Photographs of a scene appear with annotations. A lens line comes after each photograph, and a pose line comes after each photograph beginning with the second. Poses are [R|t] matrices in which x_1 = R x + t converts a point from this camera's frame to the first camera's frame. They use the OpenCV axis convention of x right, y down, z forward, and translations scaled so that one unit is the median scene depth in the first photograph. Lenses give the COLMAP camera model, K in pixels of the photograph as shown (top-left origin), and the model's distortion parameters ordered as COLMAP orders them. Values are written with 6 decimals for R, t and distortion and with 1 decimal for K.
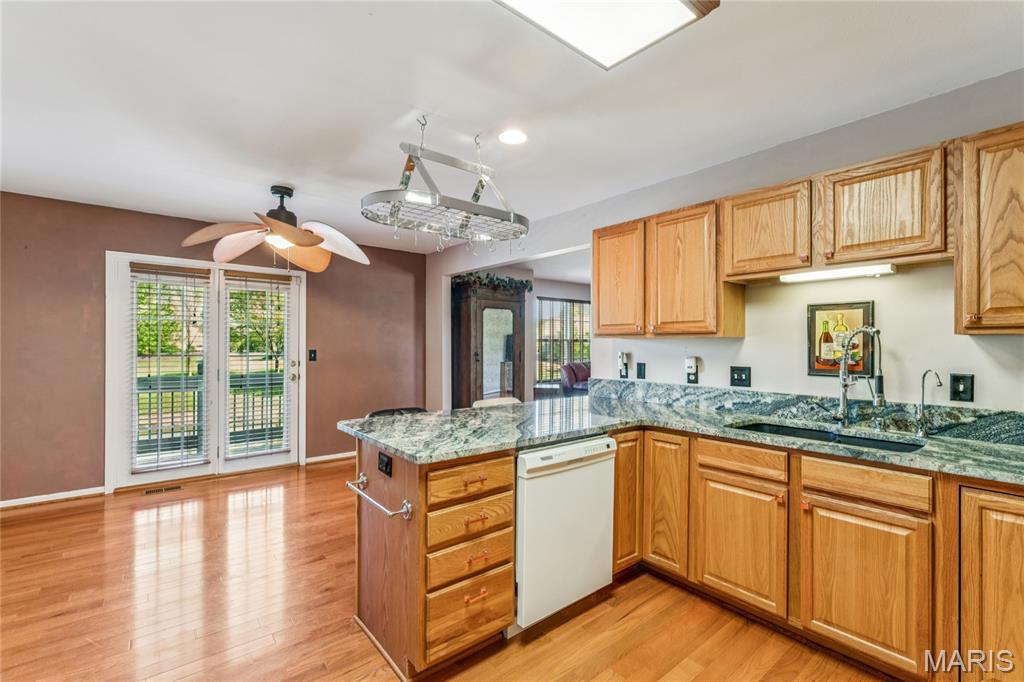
lens RADIAL K [[453.4, 0, 519.9], [0, 453.4, 341.9], [0, 0, 1]] dist [0.002434, -0.000090]
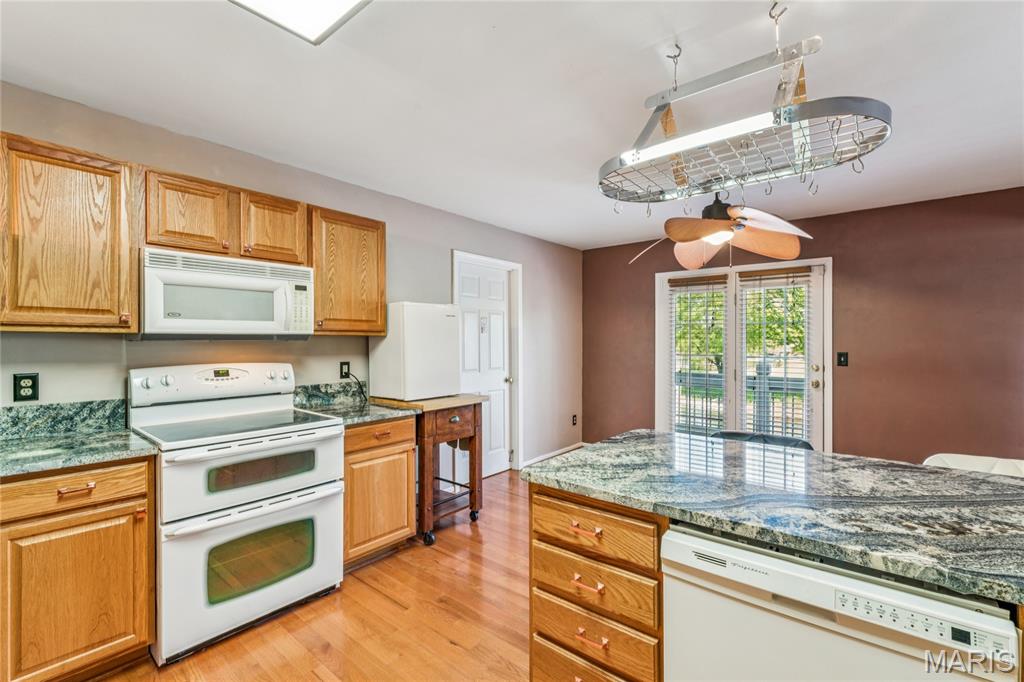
lens RADIAL K [[453.4, 0, 515.1], [0, 453.4, 338.9], [0, 0, 1]] dist [0.002434, -0.000090]
pose [[0.185009, -0.012555, -0.982657, 0.493305], [0.003526, 0.999920, -0.012112, 0.002578], [0.982730, -0.001224, 0.185039, 0.611420]]
